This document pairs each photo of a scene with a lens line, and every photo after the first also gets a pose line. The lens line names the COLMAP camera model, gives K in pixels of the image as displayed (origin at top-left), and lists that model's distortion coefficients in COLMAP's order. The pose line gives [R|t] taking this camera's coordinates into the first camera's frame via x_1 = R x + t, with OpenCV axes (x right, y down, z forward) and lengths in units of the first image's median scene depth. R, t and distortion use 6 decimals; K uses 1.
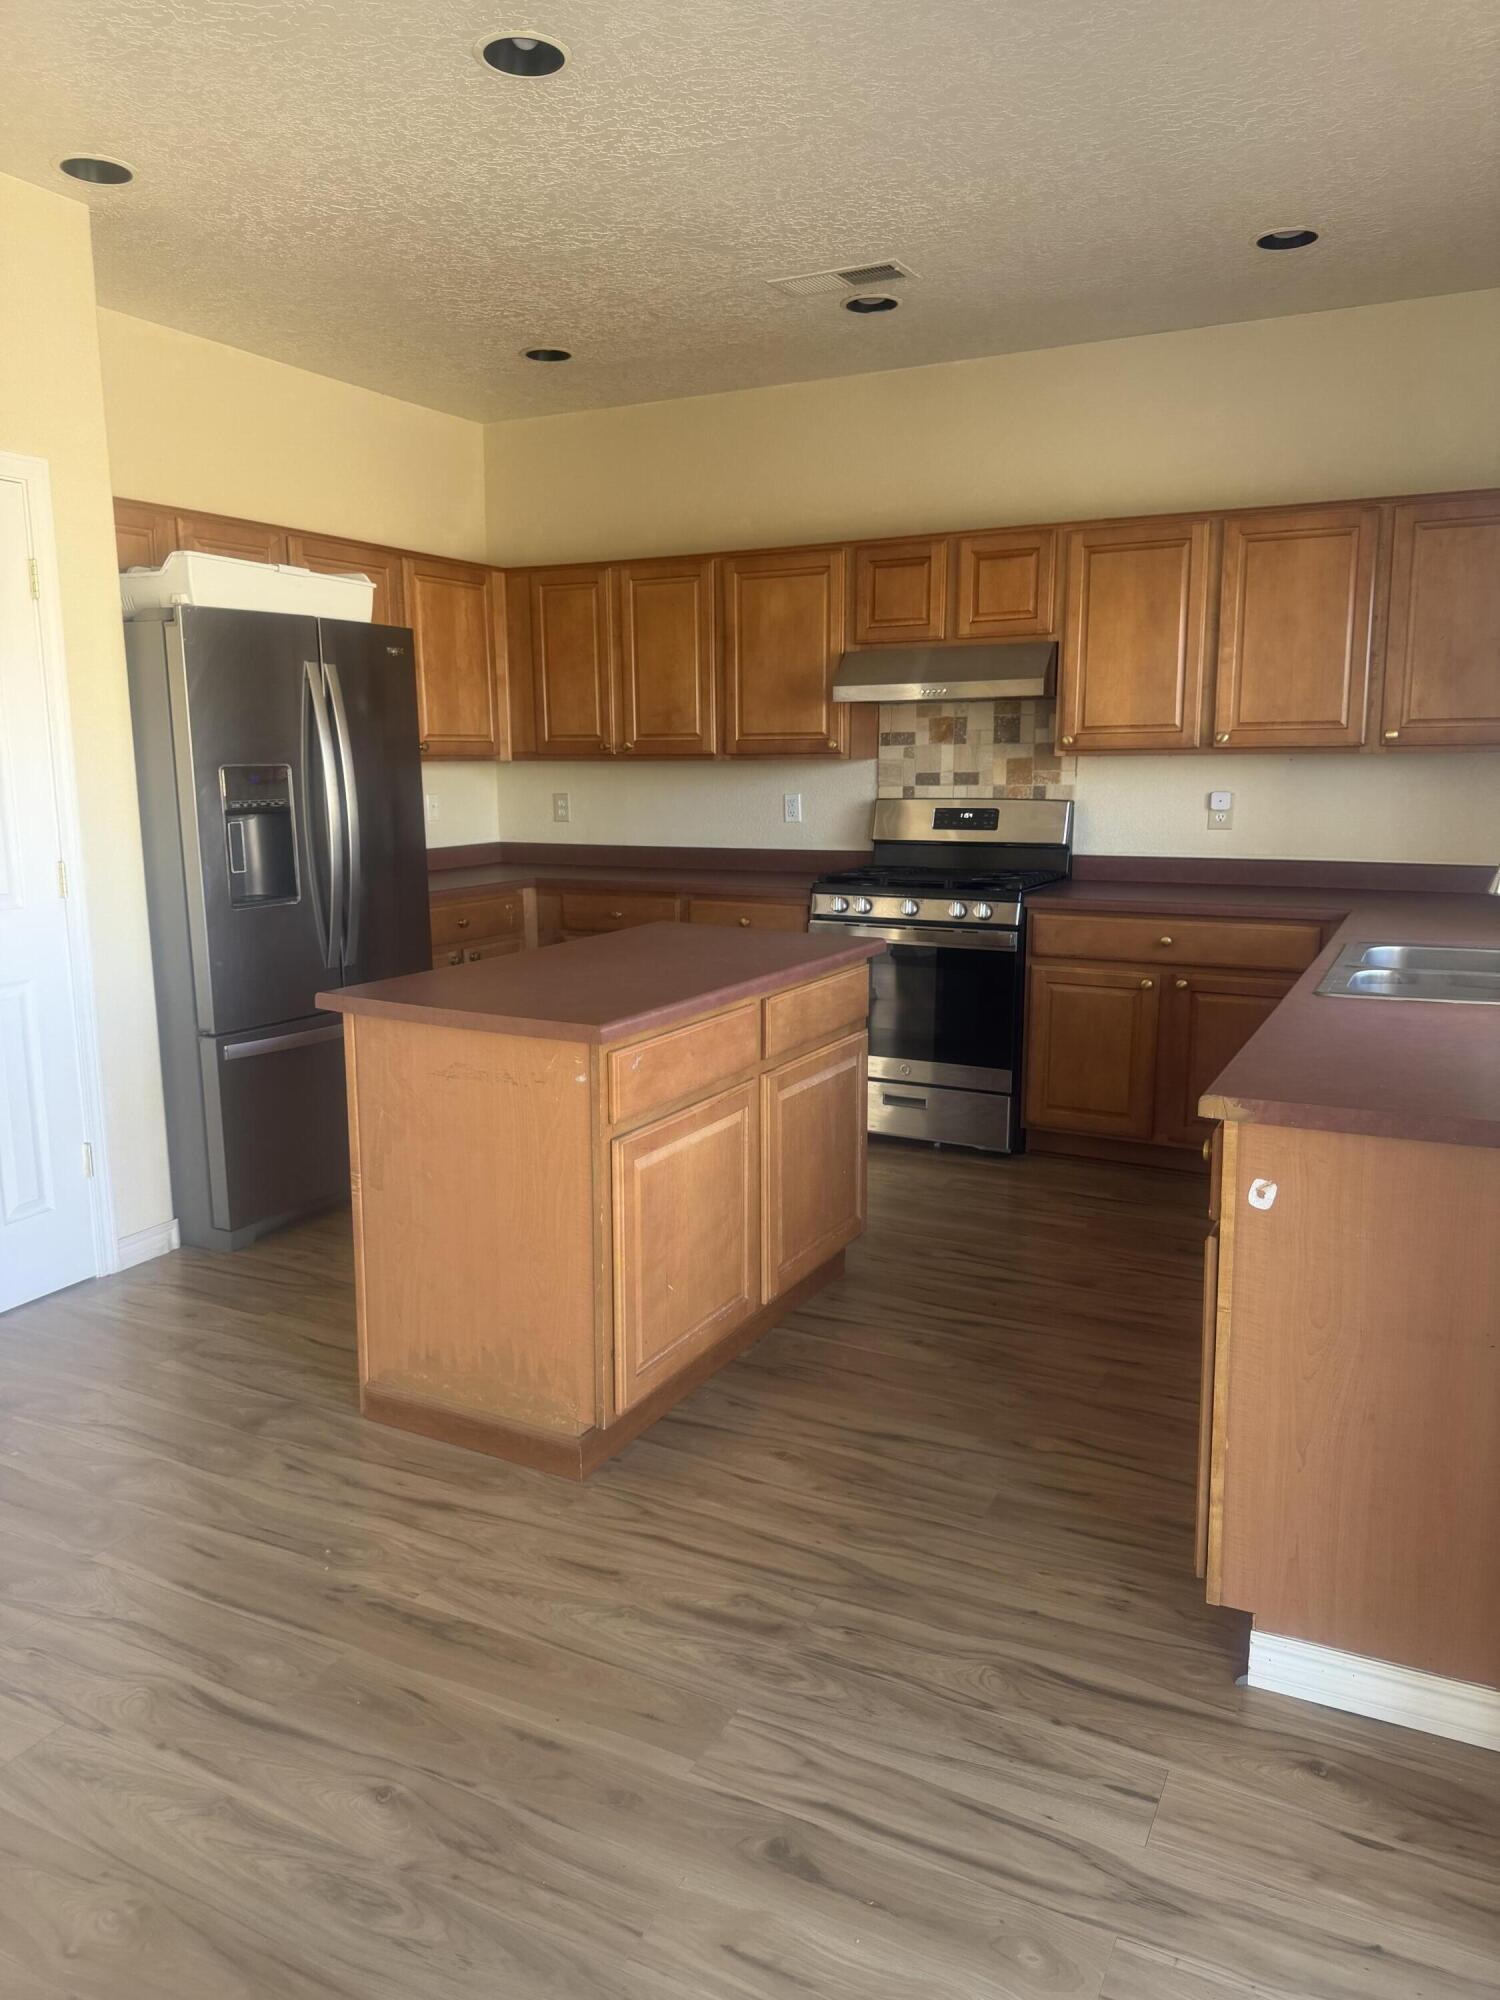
lens RADIAL K [[1415.2, 0, 758.0], [0, 1415.2, 1009.0], [0, 0, 1]] dist [0.037009, -0.041776]
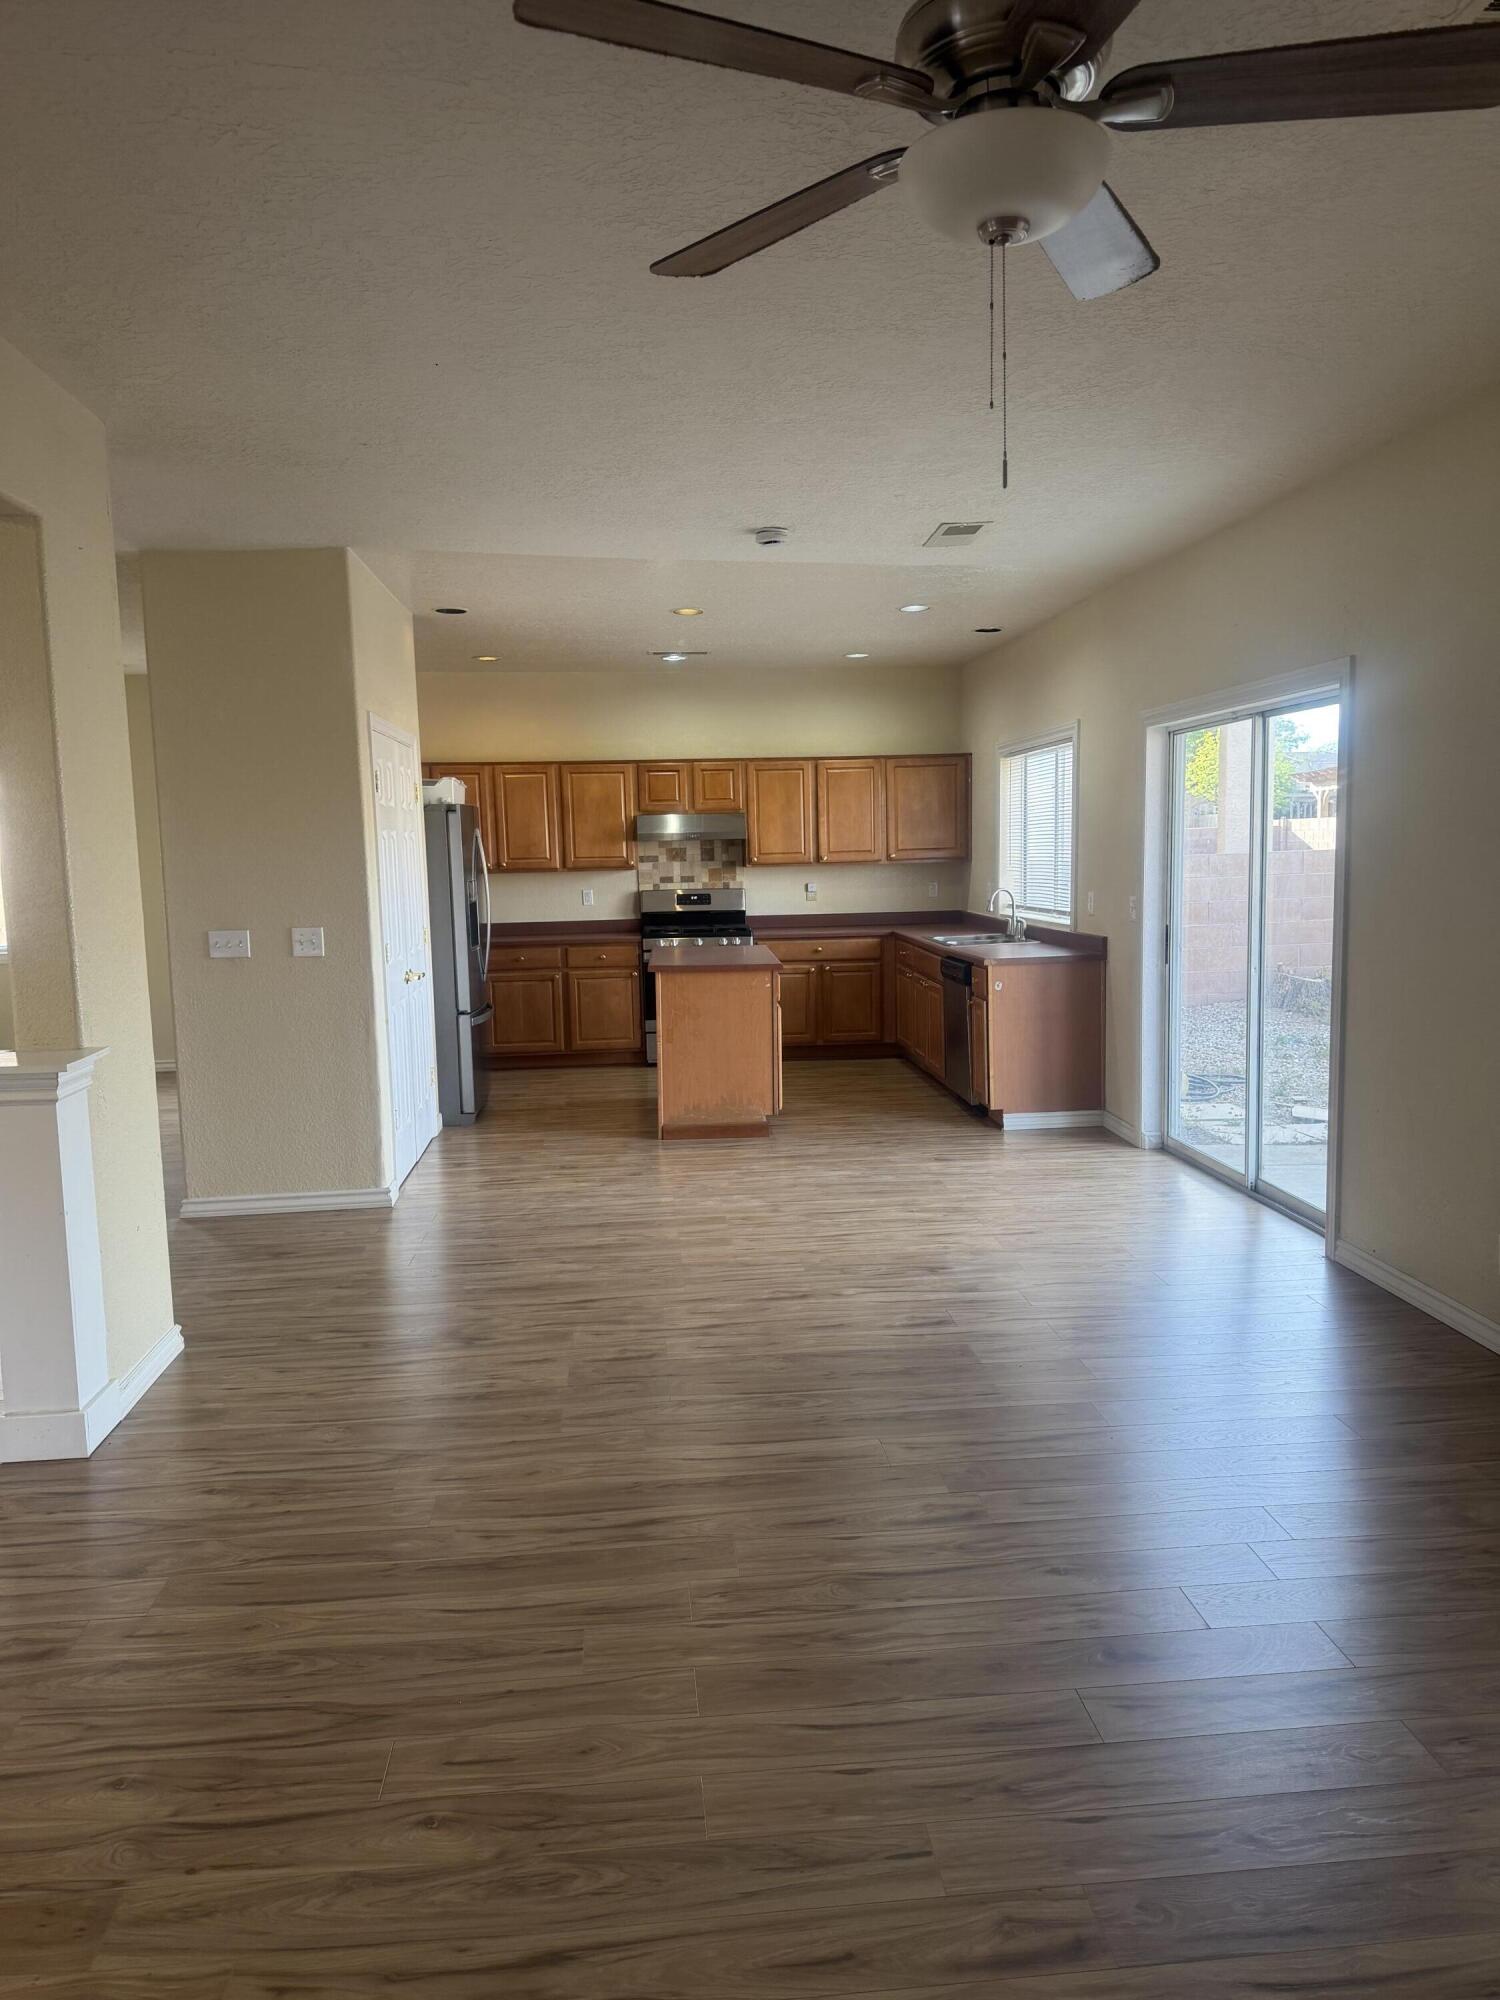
lens RADIAL K [[1415.2, 0, 790.3], [0, 1415.2, 1028.4], [0, 0, 1]] dist [0.037009, -0.041776]
pose [[0.832179, -0.078641, 0.548902, -0.824859], [0.113378, 0.993111, -0.029607, 0.113969], [-0.542792, 0.086871, 0.835362, -0.679885]]
